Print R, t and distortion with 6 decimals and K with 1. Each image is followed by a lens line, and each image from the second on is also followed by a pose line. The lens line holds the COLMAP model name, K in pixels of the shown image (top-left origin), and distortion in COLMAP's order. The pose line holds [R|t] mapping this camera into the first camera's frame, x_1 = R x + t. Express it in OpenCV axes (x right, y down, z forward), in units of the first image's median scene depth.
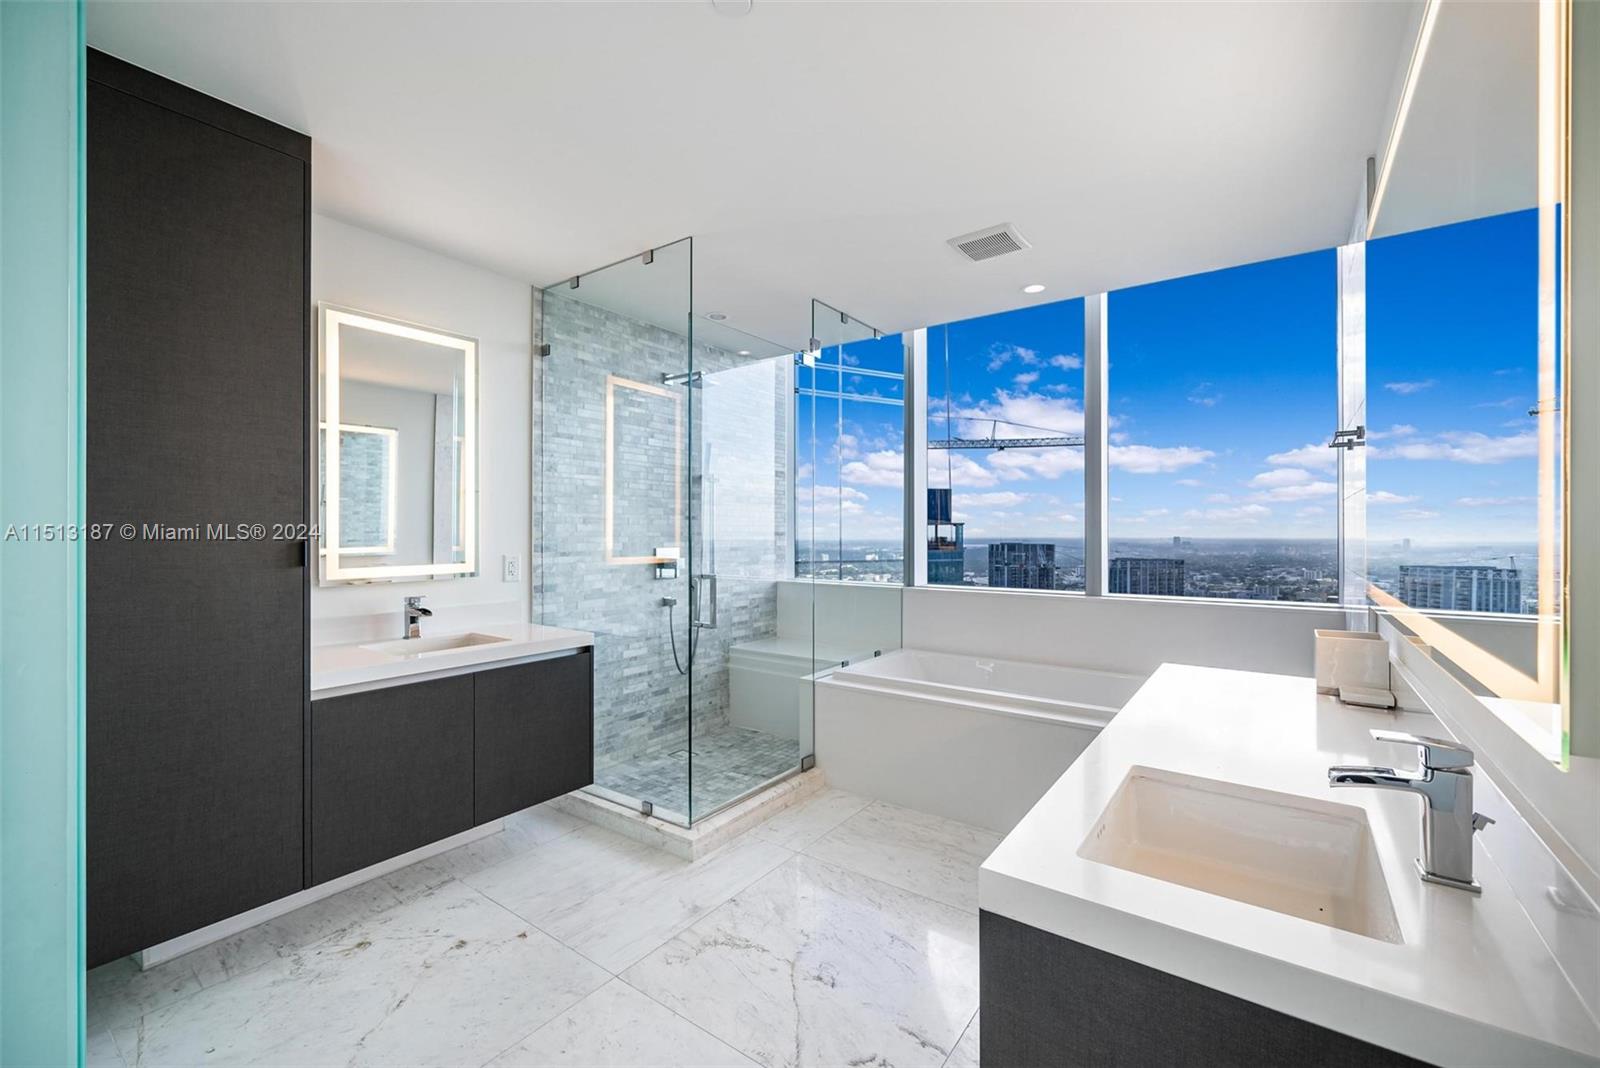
lens RADIAL K [[636.9, 0, 805.3], [0, 636.9, 531.3], [0, 0, 1]] dist [0.000134, 0.000110]
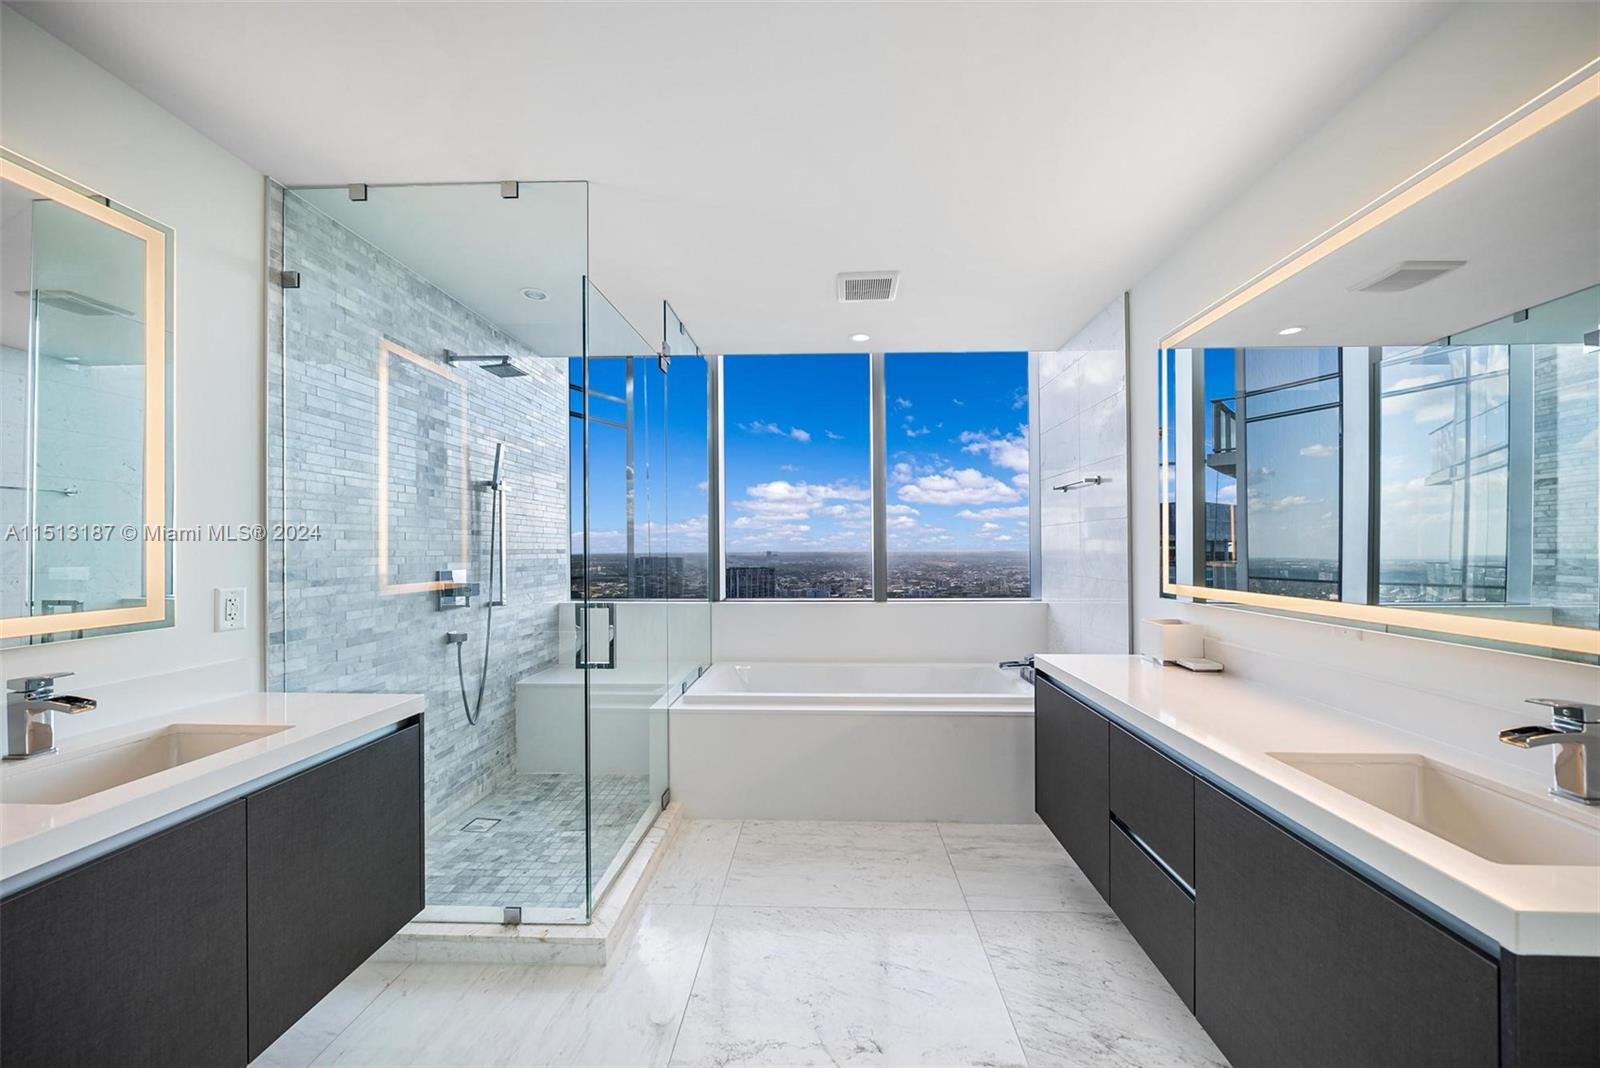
lens RADIAL K [[547.1, 0, 803.0], [0, 547.1, 546.6], [0, 0, 1]] dist [-0.004850, -0.000158]
pose [[0.834259, 0.005408, 0.551346, -0.256099], [-0.005797, 0.999983, -0.001038, -0.005952], [-0.551342, -0.002330, 0.834276, 0.212334]]
